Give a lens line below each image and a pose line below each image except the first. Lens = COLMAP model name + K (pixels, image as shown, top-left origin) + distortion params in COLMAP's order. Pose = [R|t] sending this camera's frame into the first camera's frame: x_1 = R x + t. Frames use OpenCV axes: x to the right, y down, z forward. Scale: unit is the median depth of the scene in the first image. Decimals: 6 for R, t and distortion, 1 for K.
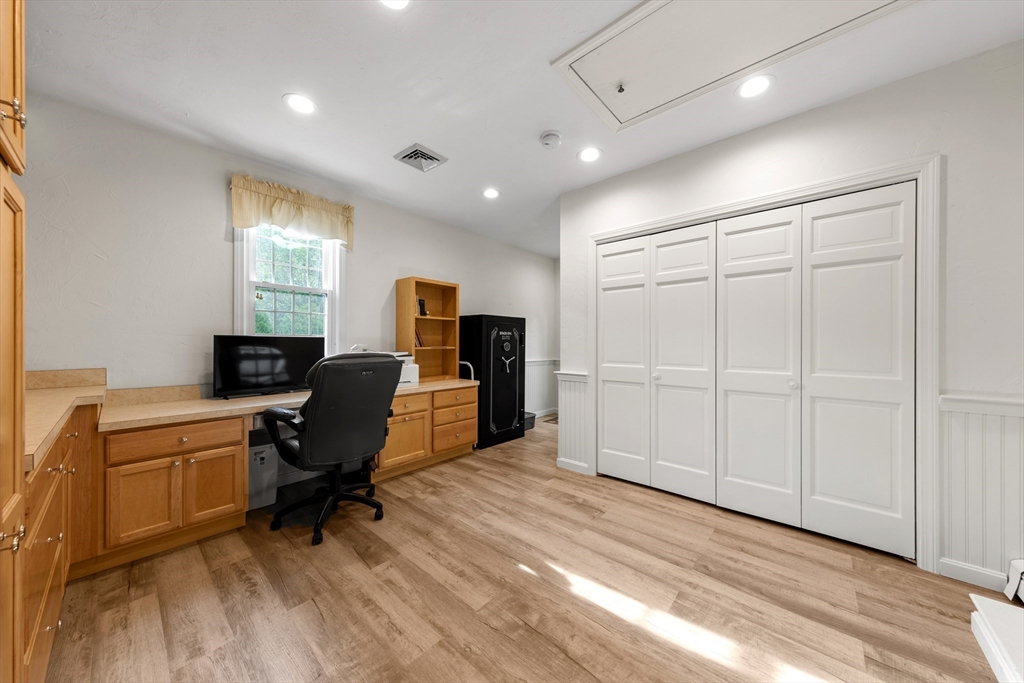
lens RADIAL K [[345.0, 0, 512.0], [0, 345.0, 341.5], [0, 0, 1]] dist [-0.000122, -0.000006]
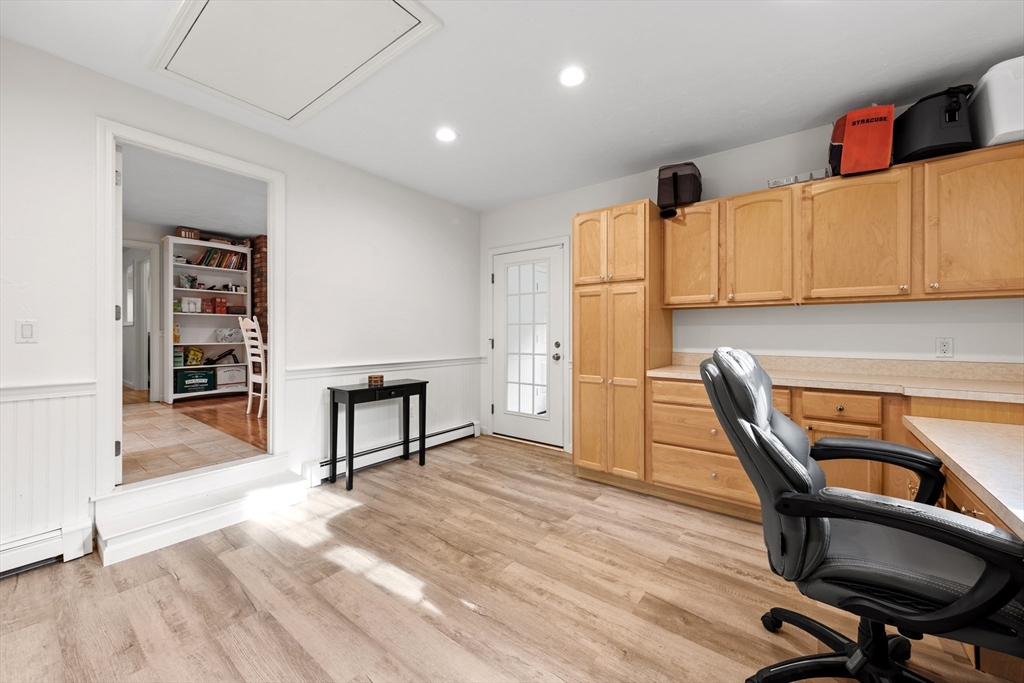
lens RADIAL K [[386.9, 0, 513.7], [0, 386.9, 333.9], [0, 0, 1]] dist [0.000506, 0.000039]
pose [[-0.997419, -0.003773, -0.071707, -0.004687], [-0.003517, 0.999987, -0.003693, 0.013684], [0.071720, -0.003431, -0.997419, 2.079271]]
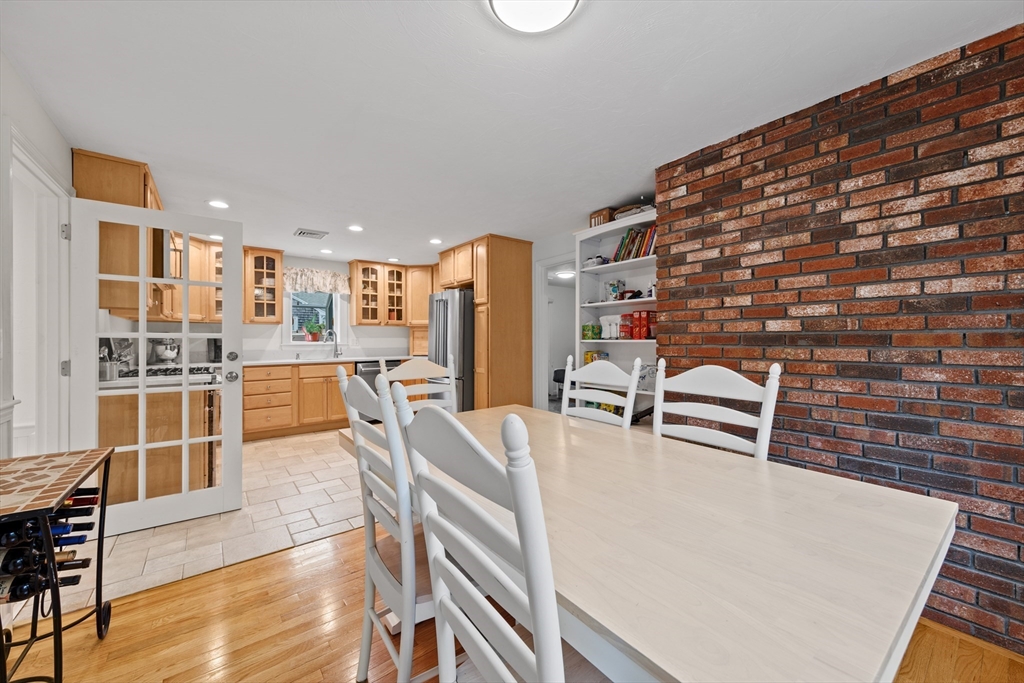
lens RADIAL K [[389.8, 0, 509.4], [0, 389.8, 339.5], [0, 0, 1]] dist [0.001082, 0.000034]
pose [[0.187462, -0.001465, 0.982271, 0.265137], [0.002218, 0.999997, 0.001069, -0.164734], [-0.982269, 0.001978, 0.187465, -1.193431]]
